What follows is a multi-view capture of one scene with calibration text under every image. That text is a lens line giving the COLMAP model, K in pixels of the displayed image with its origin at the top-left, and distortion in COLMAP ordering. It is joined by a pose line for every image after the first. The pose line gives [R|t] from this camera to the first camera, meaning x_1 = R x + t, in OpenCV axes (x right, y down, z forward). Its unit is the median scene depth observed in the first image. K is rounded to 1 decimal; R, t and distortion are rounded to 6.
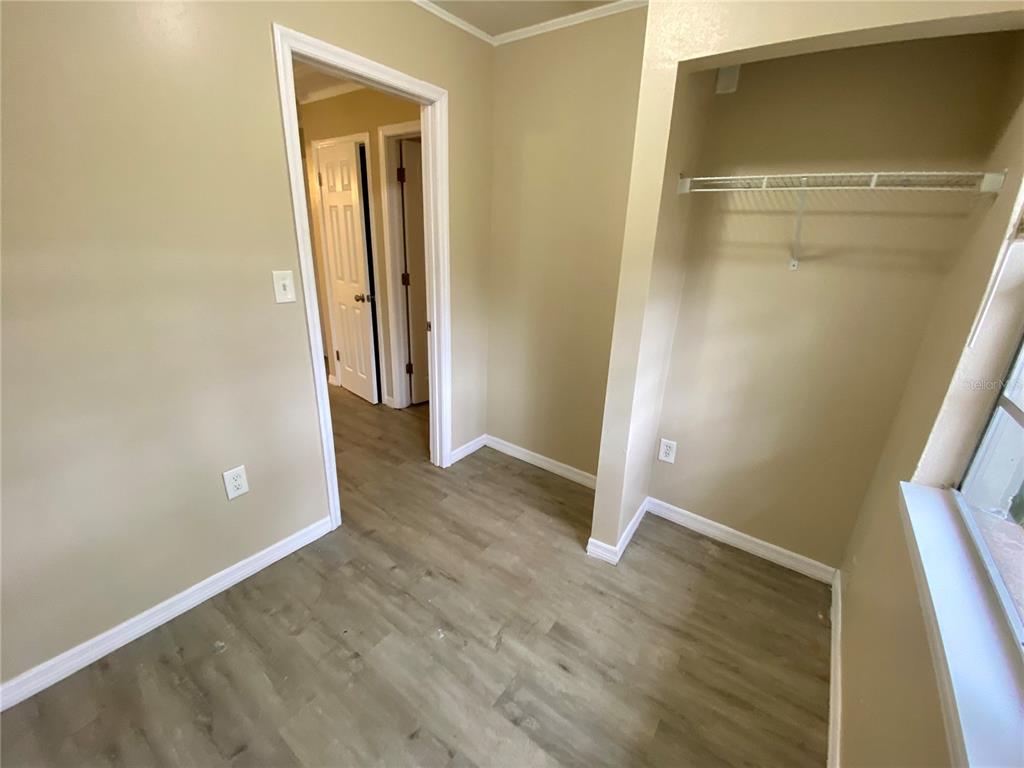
lens RADIAL K [[414.4, 0, 509.3], [0, 414.4, 378.7], [0, 0, 1]] dist [0.025553, -0.023655]
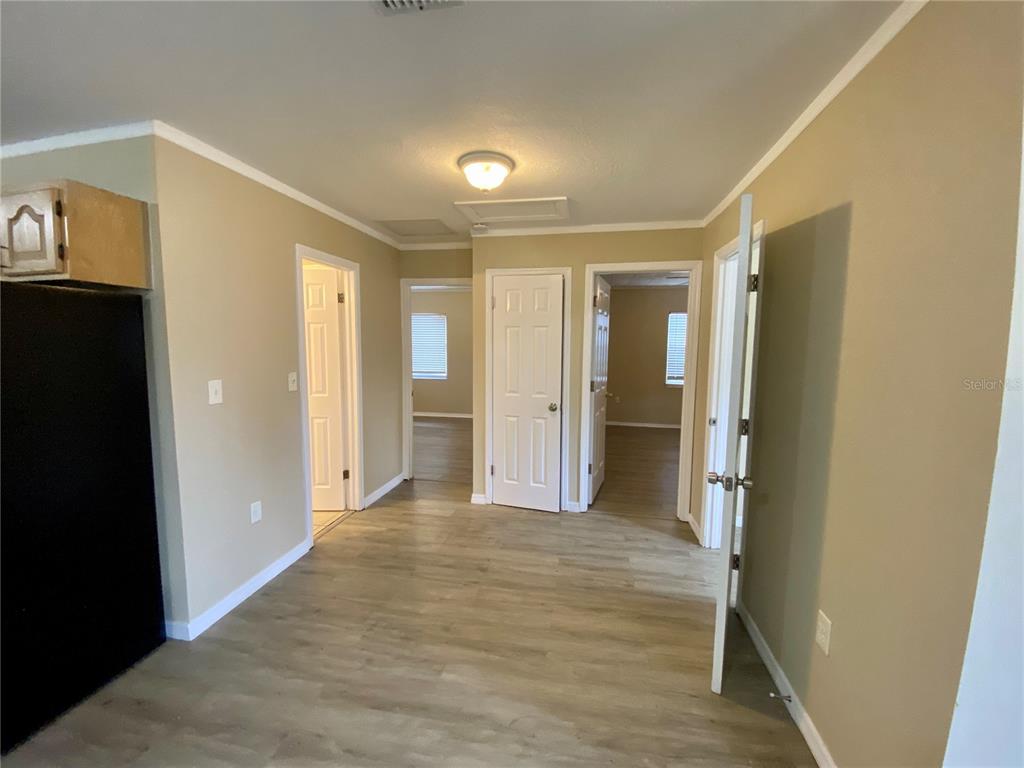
lens RADIAL K [[414.4, 0, 509.3], [0, 414.4, 378.7], [0, 0, 1]] dist [0.025553, -0.023655]
pose [[0.899413, -0.072119, 0.431110, -1.872989], [0.167424, 0.967916, -0.187373, -0.180767], [-0.403765, 0.240704, 0.882630, 0.214061]]
